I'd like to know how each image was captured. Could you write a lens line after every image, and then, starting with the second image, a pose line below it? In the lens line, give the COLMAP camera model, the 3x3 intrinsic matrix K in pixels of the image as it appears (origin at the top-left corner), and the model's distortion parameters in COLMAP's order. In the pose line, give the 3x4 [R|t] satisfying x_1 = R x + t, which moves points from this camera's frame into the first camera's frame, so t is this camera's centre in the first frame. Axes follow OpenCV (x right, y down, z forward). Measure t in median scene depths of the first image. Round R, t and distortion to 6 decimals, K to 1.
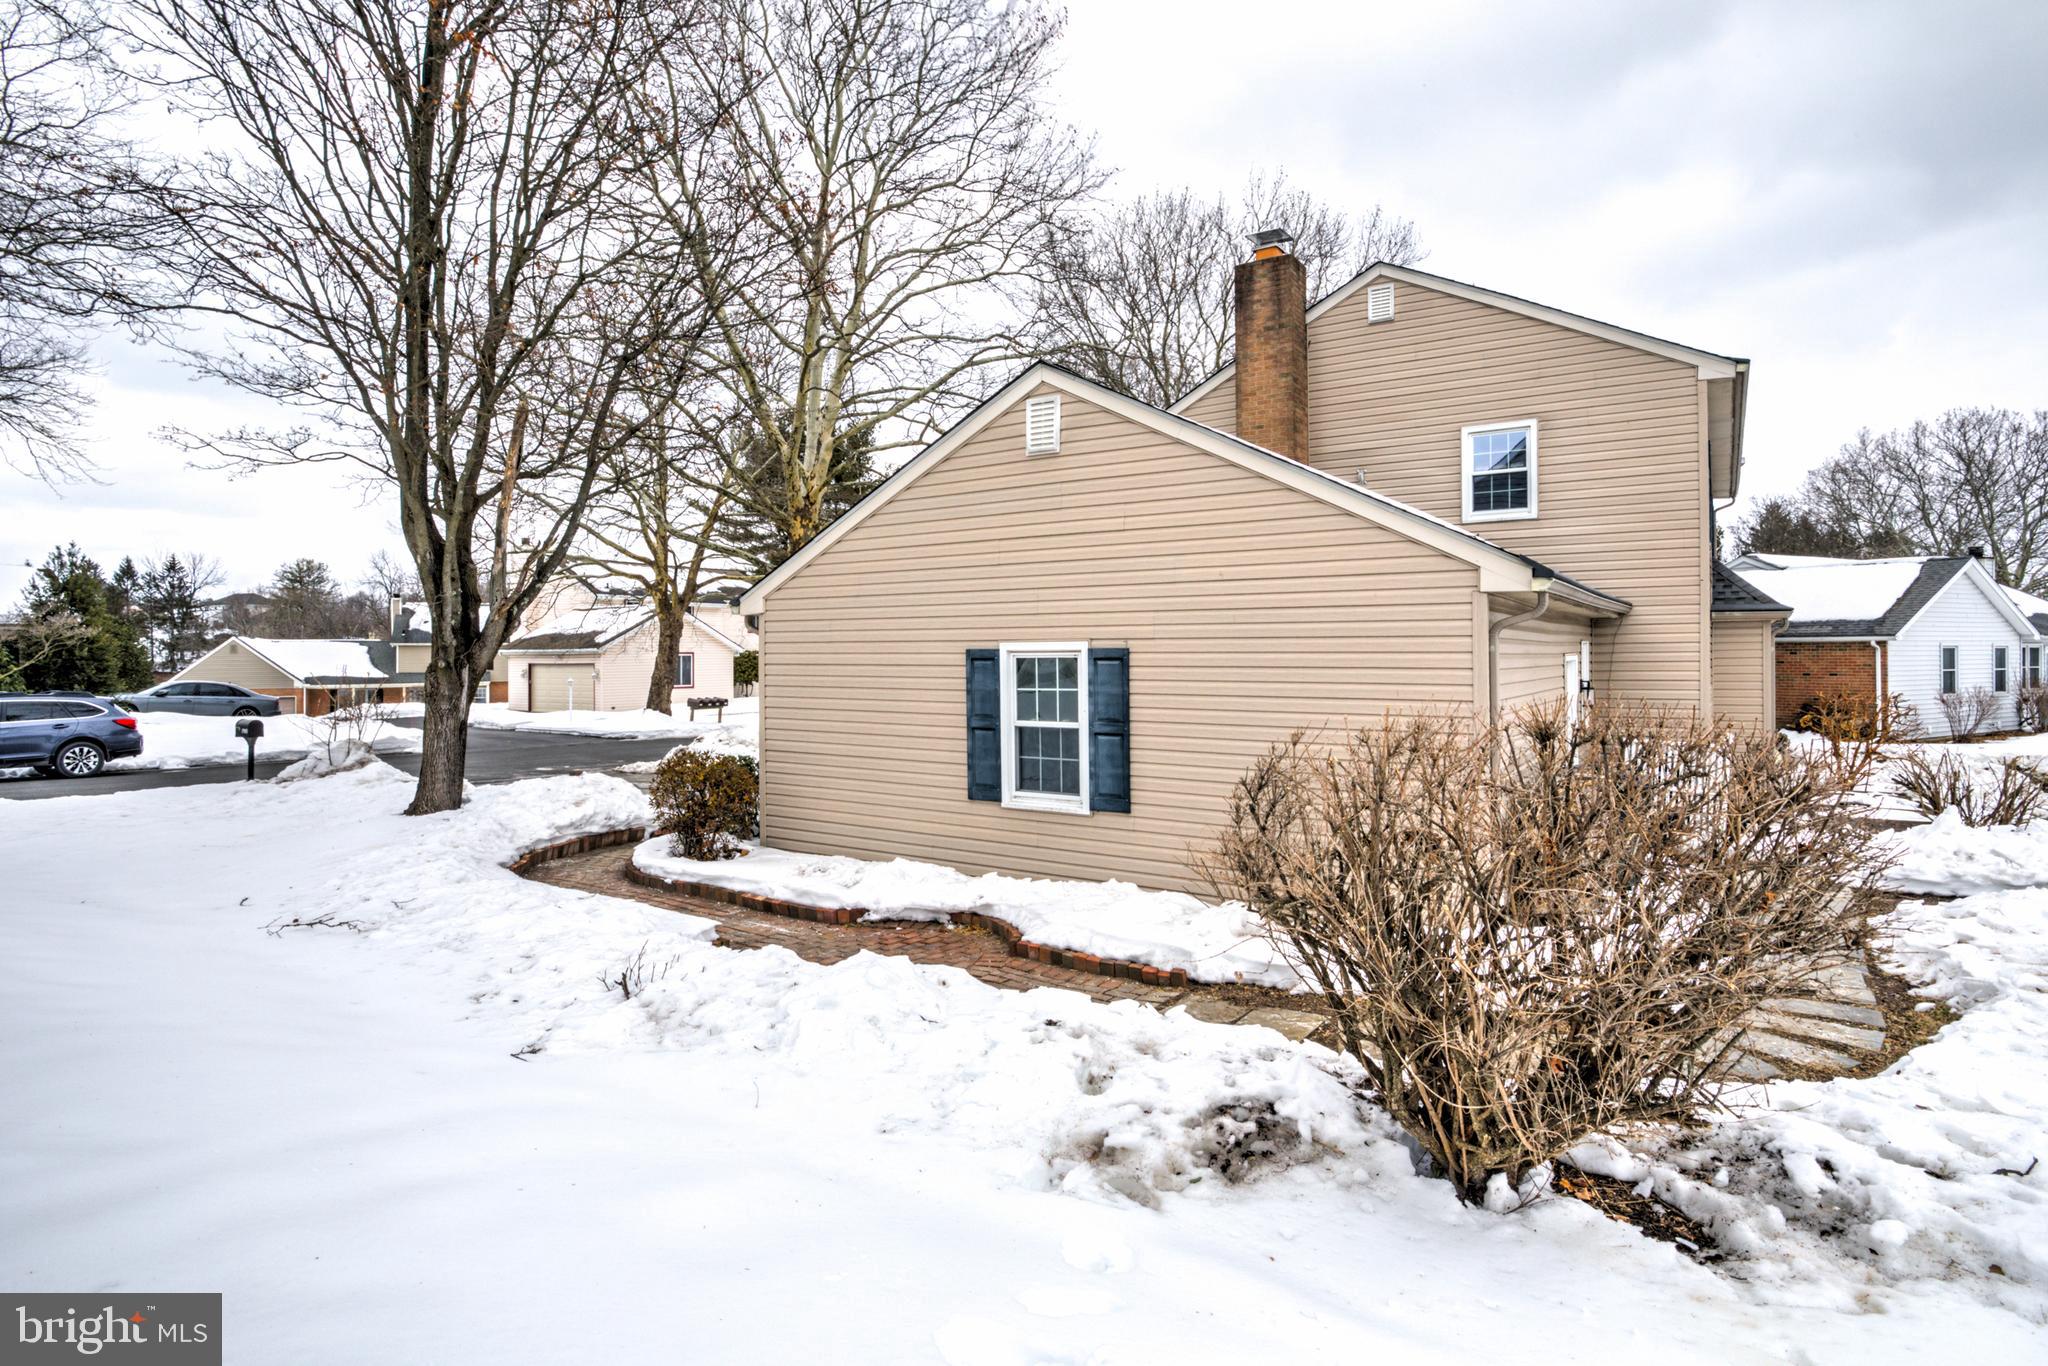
lens RADIAL K [[1032.0, 0, 1024.0], [0, 1032.0, 683.0], [0, 0, 1]] dist [-0.001537, -0.012922]
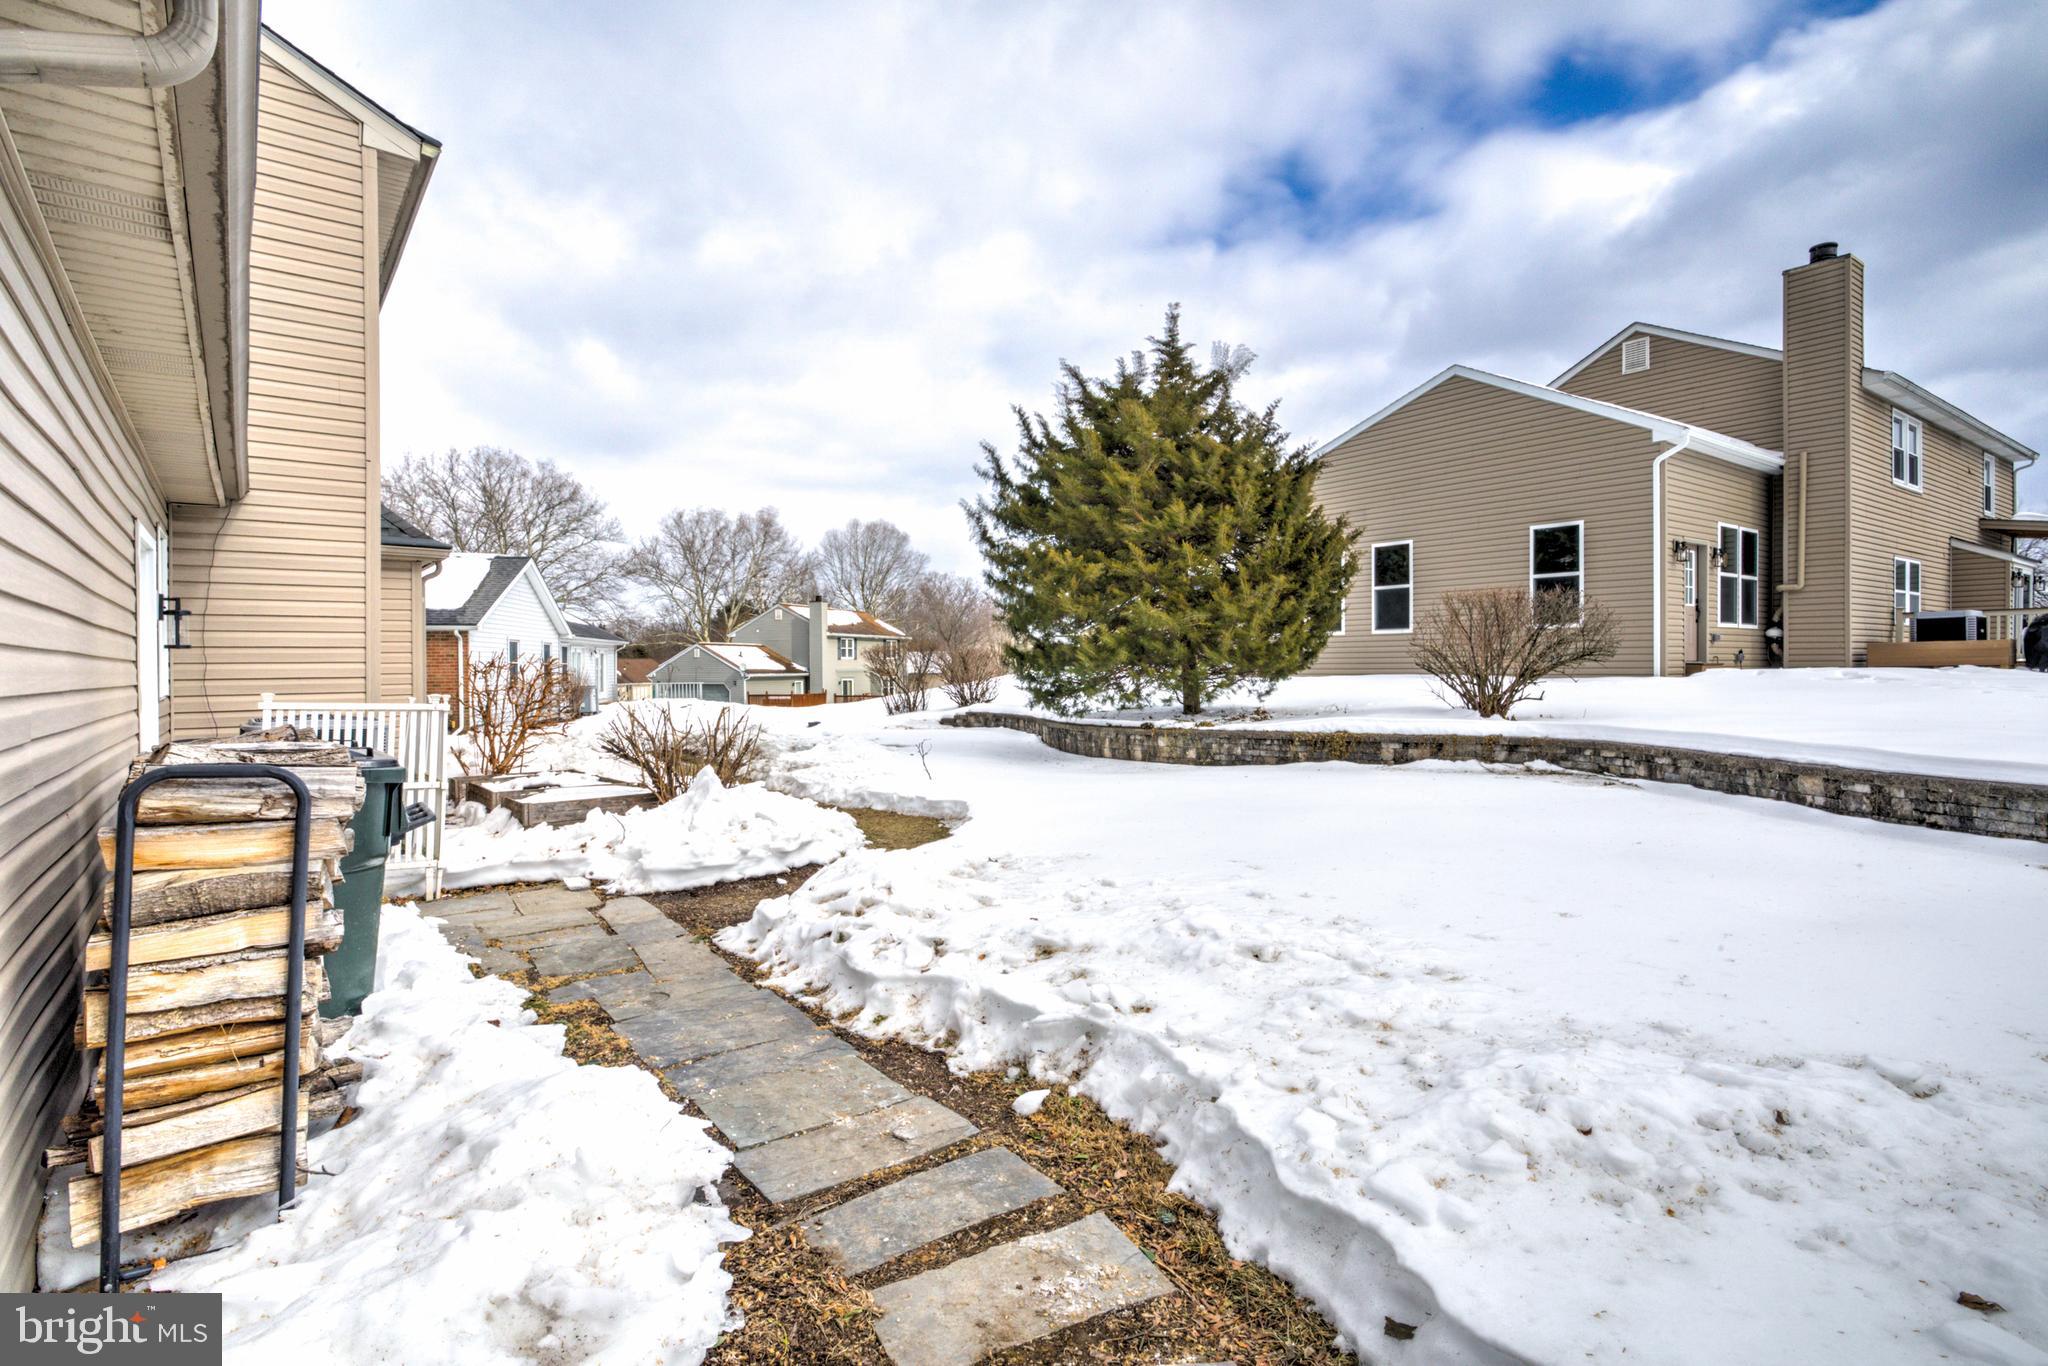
lens RADIAL K [[1032.0, 0, 1024.0], [0, 1032.0, 683.0], [0, 0, 1]] dist [-0.001537, -0.012922]
pose [[0.330186, -0.009975, 0.943863, 0.065649], [0.021132, 0.999772, 0.003173, 0.016803], [-0.943679, 0.018898, 0.330321, 0.144247]]
